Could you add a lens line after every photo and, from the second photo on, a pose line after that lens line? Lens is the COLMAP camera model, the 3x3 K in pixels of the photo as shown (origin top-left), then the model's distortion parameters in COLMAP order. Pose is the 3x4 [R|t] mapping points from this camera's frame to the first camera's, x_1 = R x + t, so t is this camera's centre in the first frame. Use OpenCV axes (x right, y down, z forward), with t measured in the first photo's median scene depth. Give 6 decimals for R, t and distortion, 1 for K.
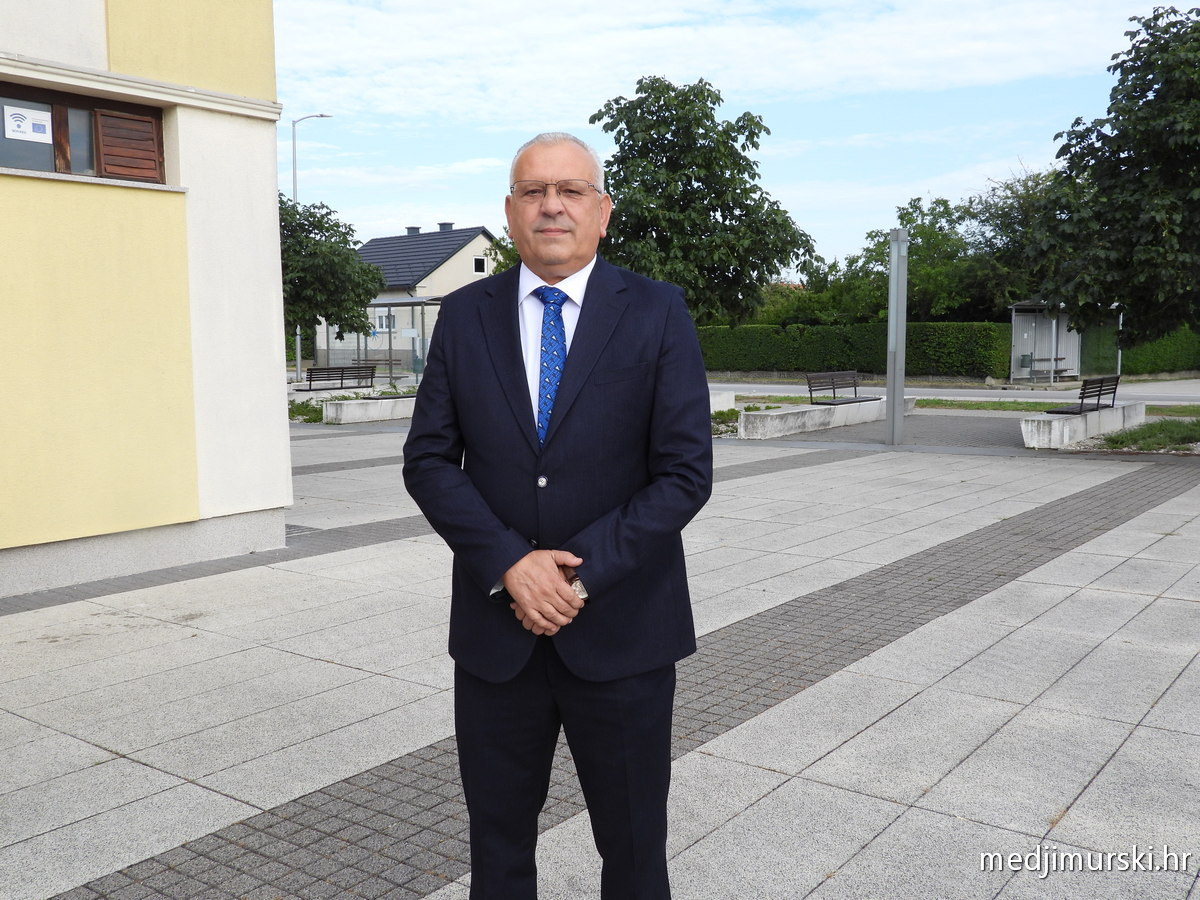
lens RADIAL K [[1133.2, 0, 599.8], [0, 1133.2, 425.7], [0, 0, 1]] dist [0.013488, 0.005354]
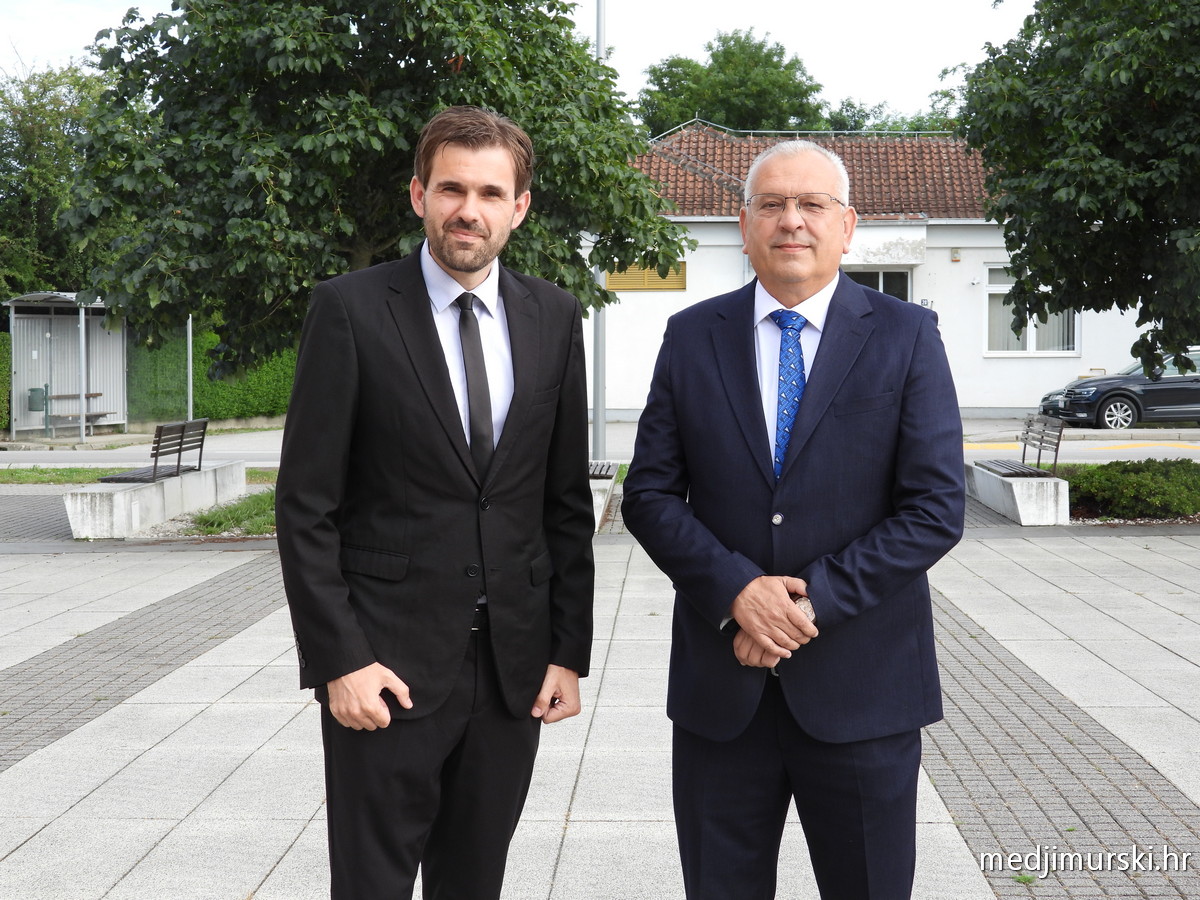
lens RADIAL K [[2272.1, 0, 600.0], [0, 2272.1, 450.0], [0, 0, 1]] dist [0.404285, -0.109134]
pose [[0.816152, -0.026589, 0.577225, -0.118271], [0.048673, 0.998554, -0.022822, 0.015051], [-0.575783, 0.046722, 0.816266, -0.188523]]
